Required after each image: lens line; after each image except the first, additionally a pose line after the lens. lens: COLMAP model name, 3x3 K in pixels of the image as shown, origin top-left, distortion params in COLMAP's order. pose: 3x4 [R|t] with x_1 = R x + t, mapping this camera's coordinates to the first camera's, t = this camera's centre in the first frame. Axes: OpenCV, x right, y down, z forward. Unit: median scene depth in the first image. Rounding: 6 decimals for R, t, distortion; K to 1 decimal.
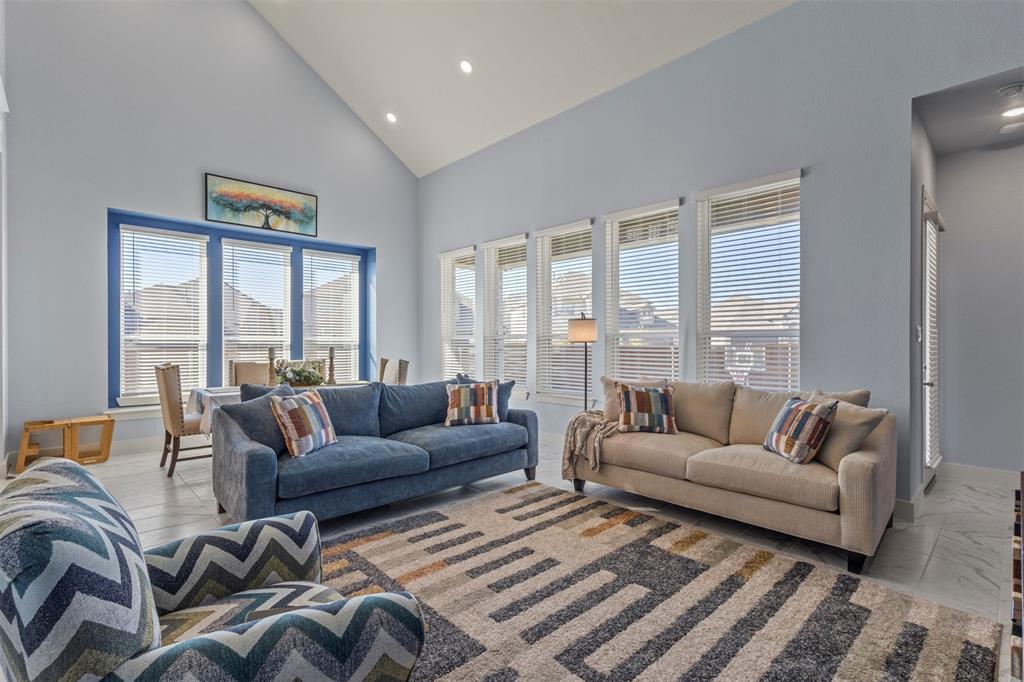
lens RADIAL K [[476.5, 0, 502.8], [0, 476.5, 342.8], [0, 0, 1]] dist [0.003271, -0.000041]
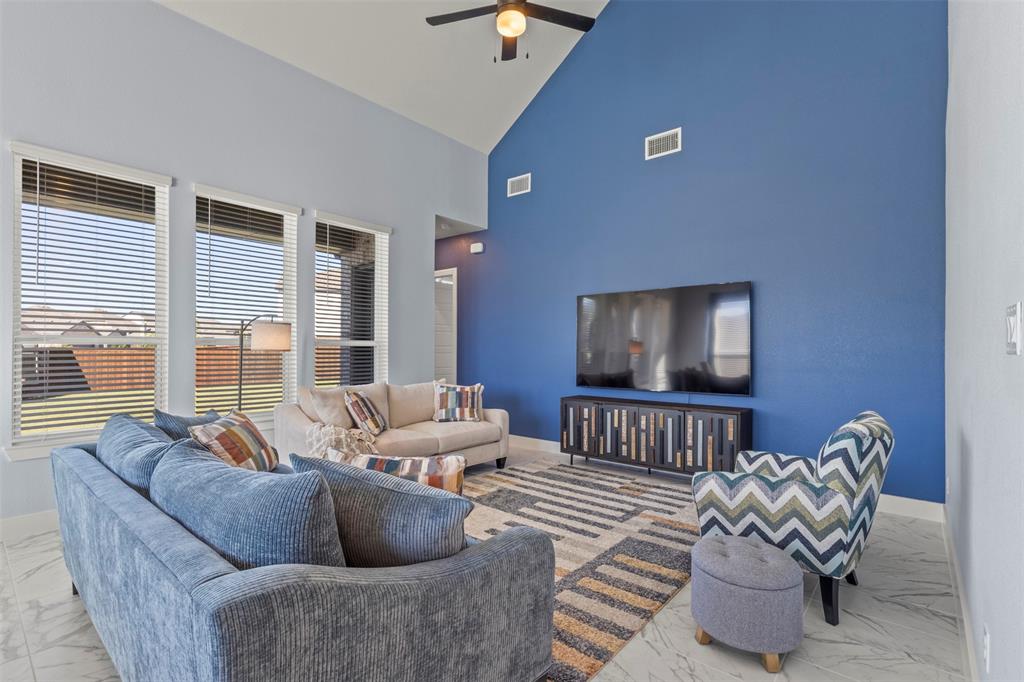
lens RADIAL K [[476.5, 0, 502.8], [0, 476.5, 342.8], [0, 0, 1]] dist [0.003271, -0.000041]
pose [[-0.102955, 0.011408, 0.994621, -1.165487], [0.005640, 0.999925, -0.010885, -0.018840], [-0.994670, 0.004489, -0.103012, 1.124525]]
